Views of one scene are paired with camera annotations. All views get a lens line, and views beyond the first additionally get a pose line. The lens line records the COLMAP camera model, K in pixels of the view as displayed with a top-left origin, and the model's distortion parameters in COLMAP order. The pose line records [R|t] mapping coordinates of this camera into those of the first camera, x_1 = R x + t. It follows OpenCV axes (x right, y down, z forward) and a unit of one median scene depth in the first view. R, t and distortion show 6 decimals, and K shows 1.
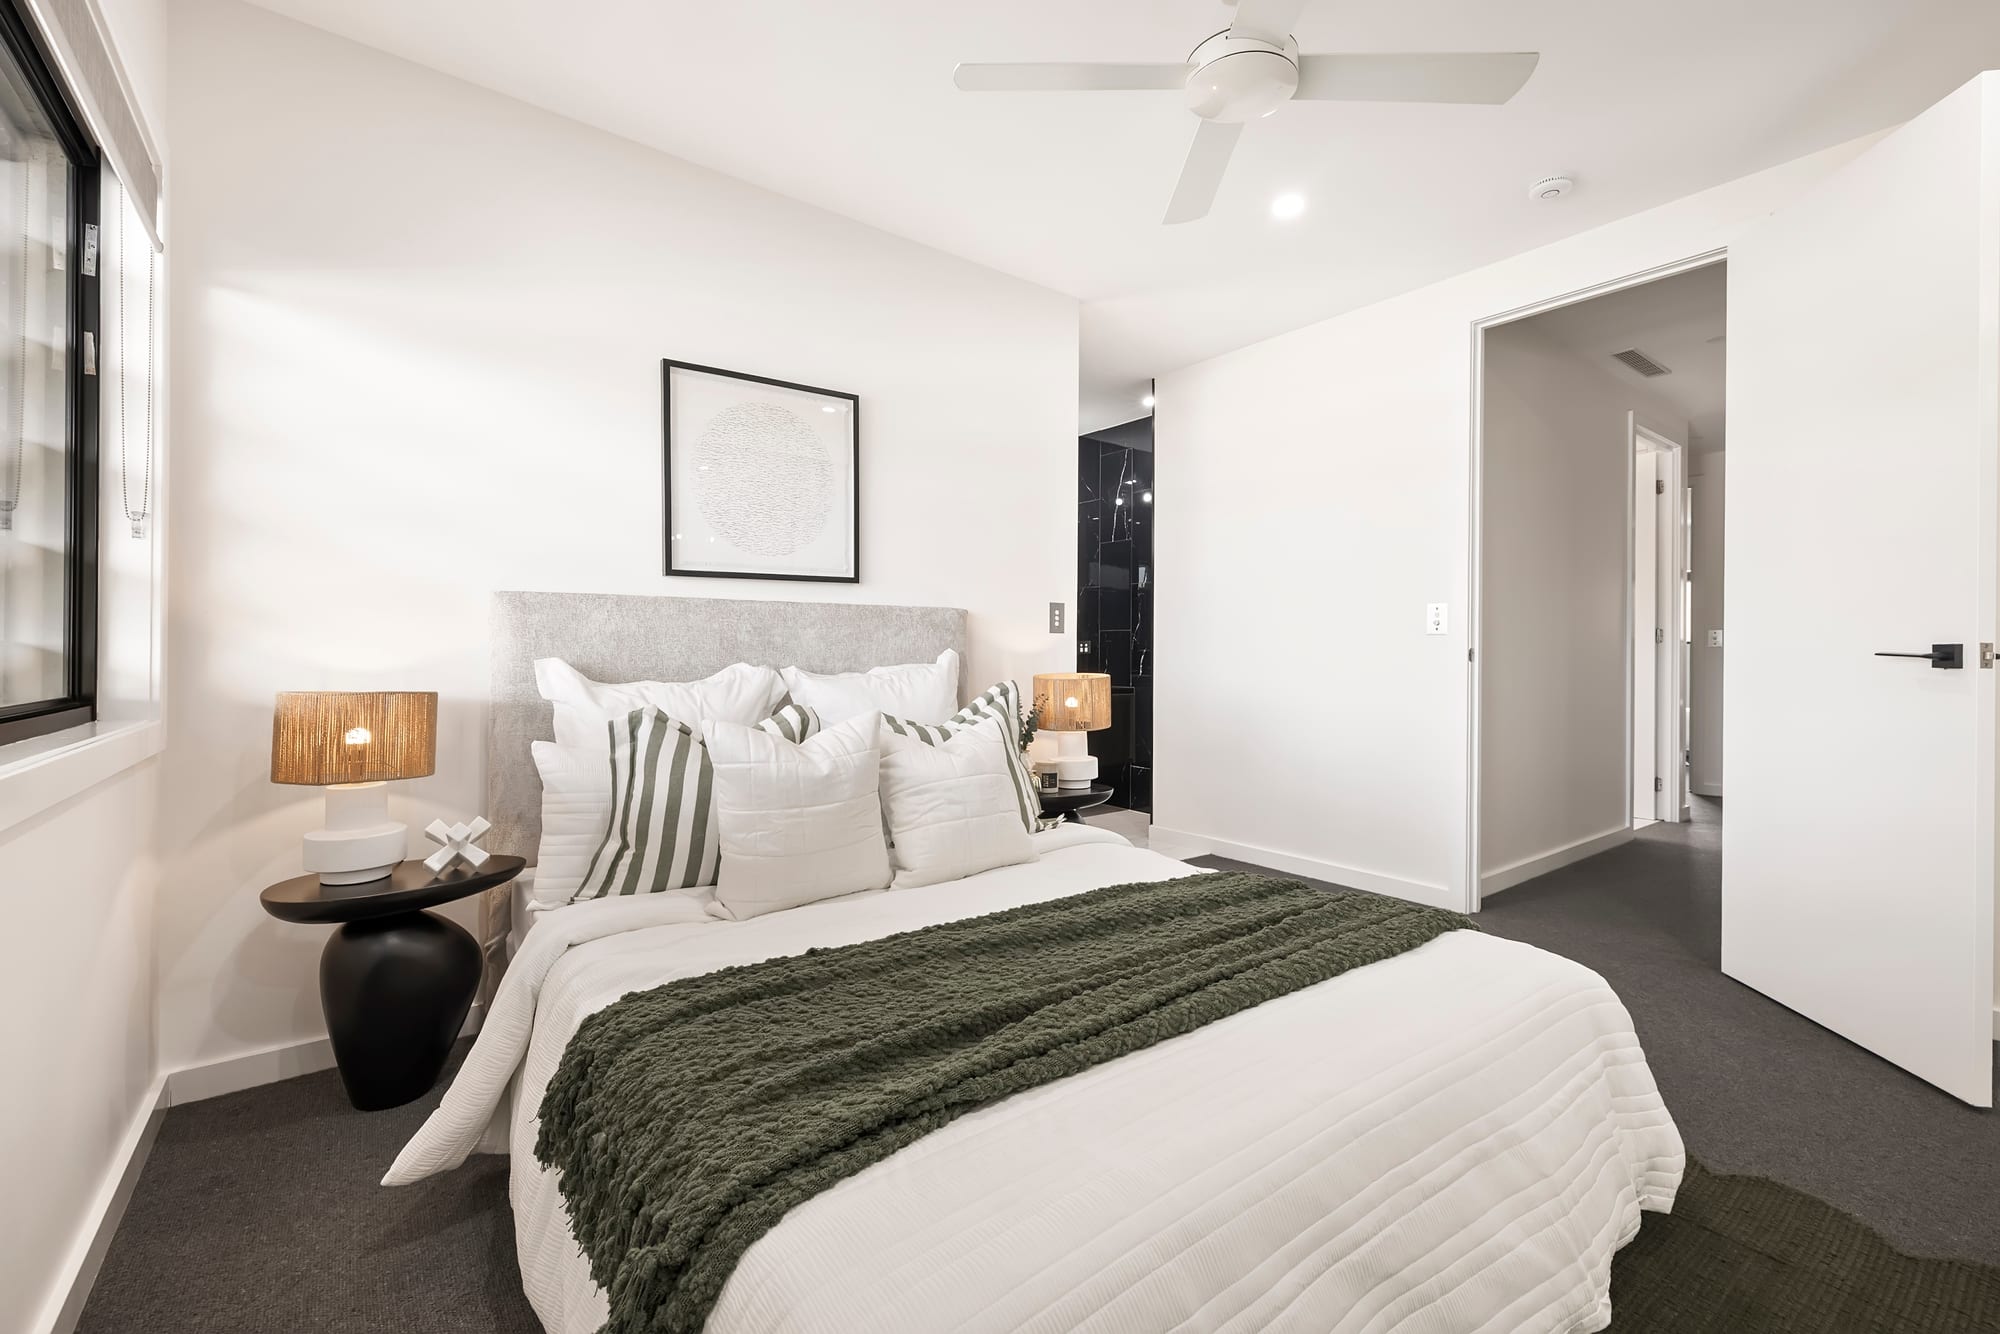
lens RADIAL K [[884.6, 0, 1000.0], [0, 884.6, 667.0], [0, 0, 1]] dist [0.000494, -0.000002]
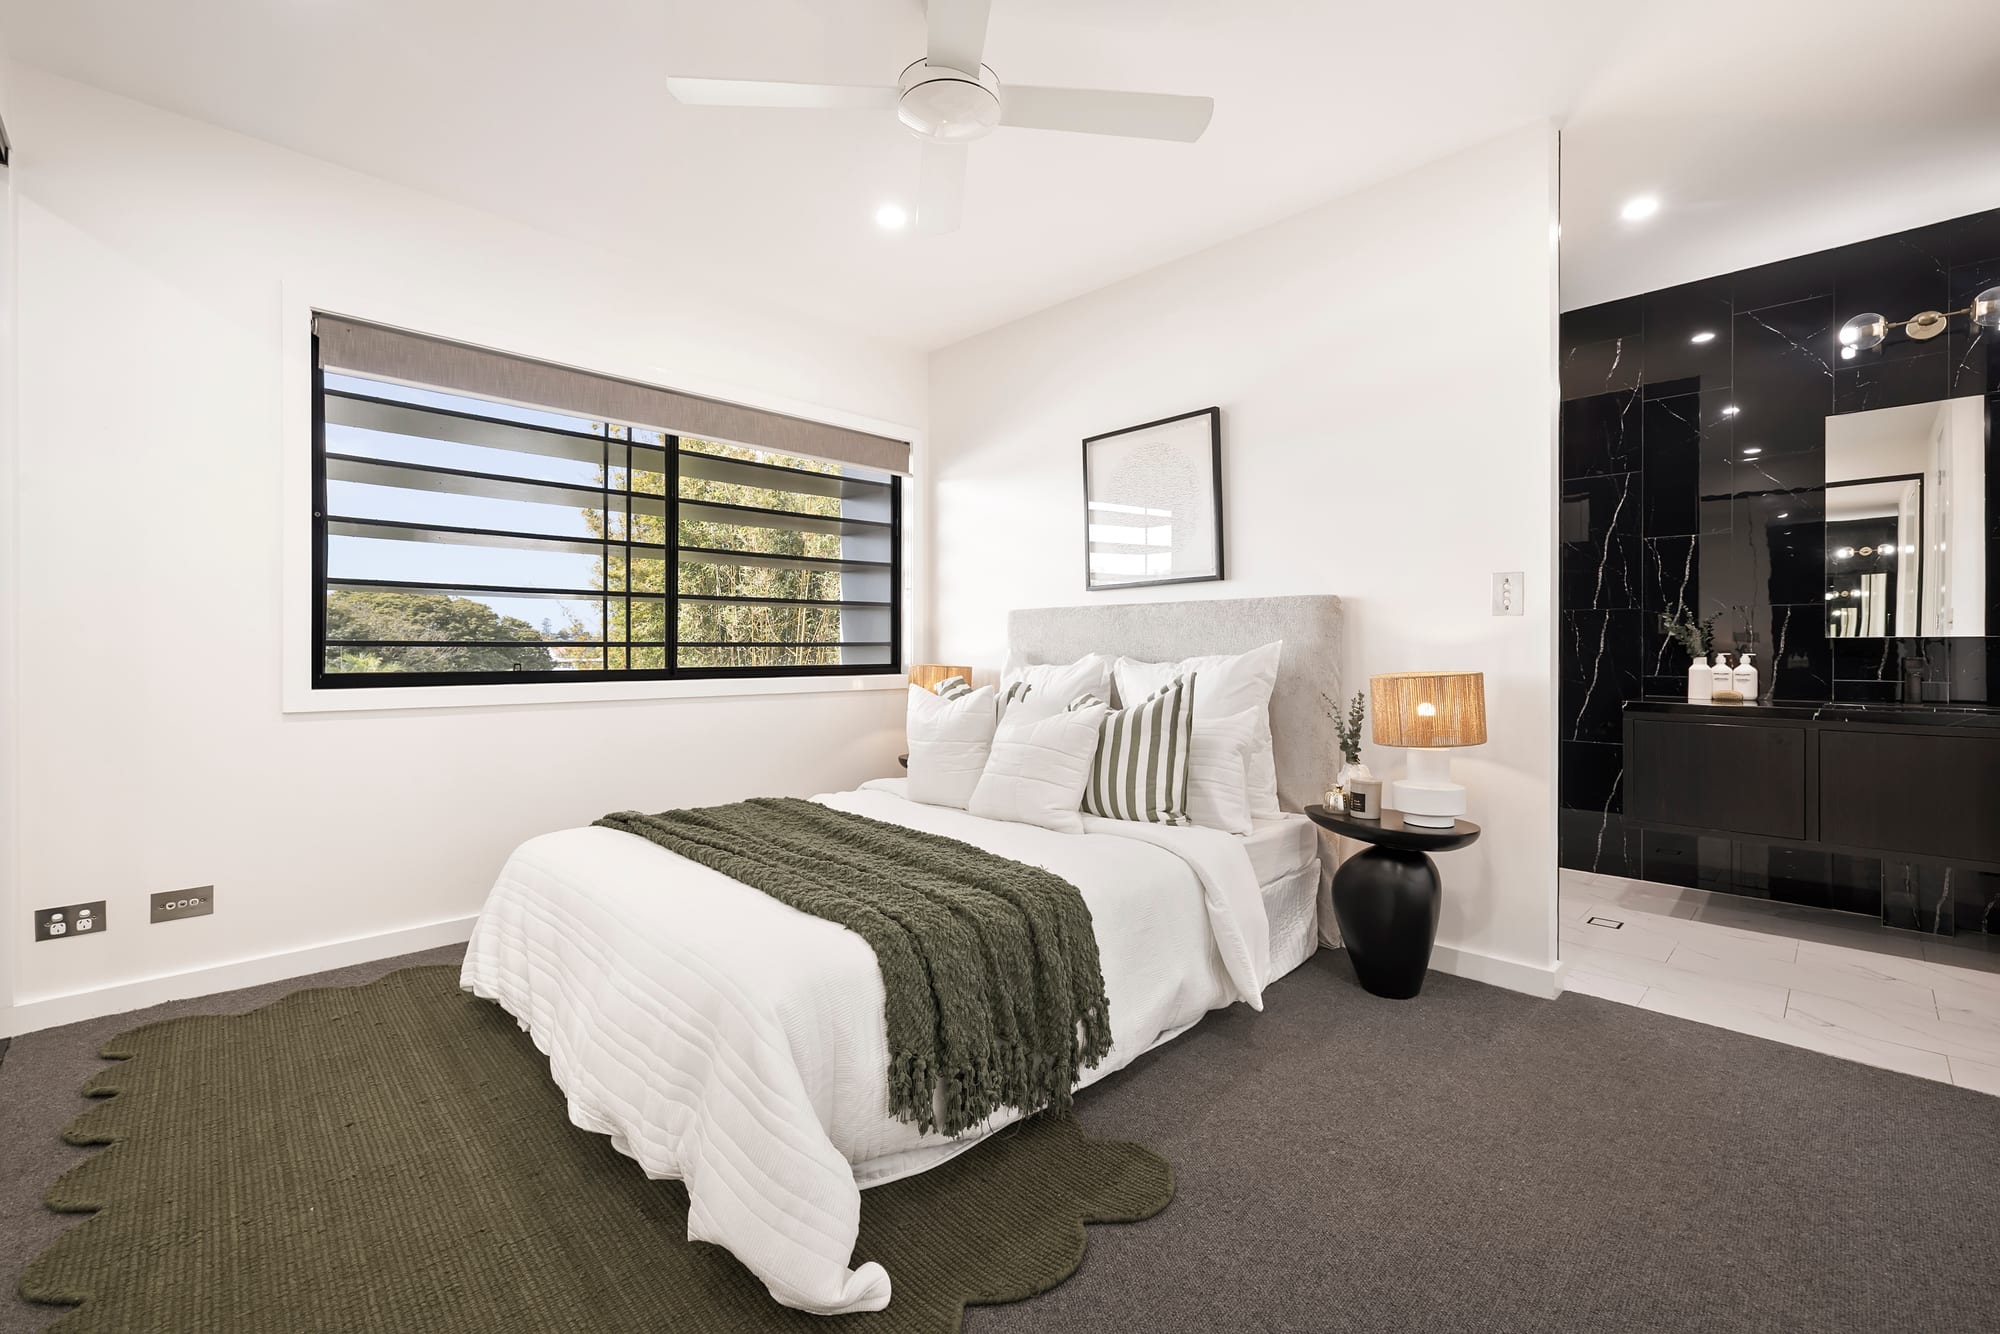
lens RADIAL K [[821.1, 0, 1000.0], [0, 821.1, 667.0], [0, 0, 1]] dist [0.000268, 0.000029]
pose [[0.145359, 0.022761, -0.989117, 0.924852], [-0.000826, 0.999738, 0.022884, -0.009971], [0.989379, -0.002509, 0.145339, 0.662689]]
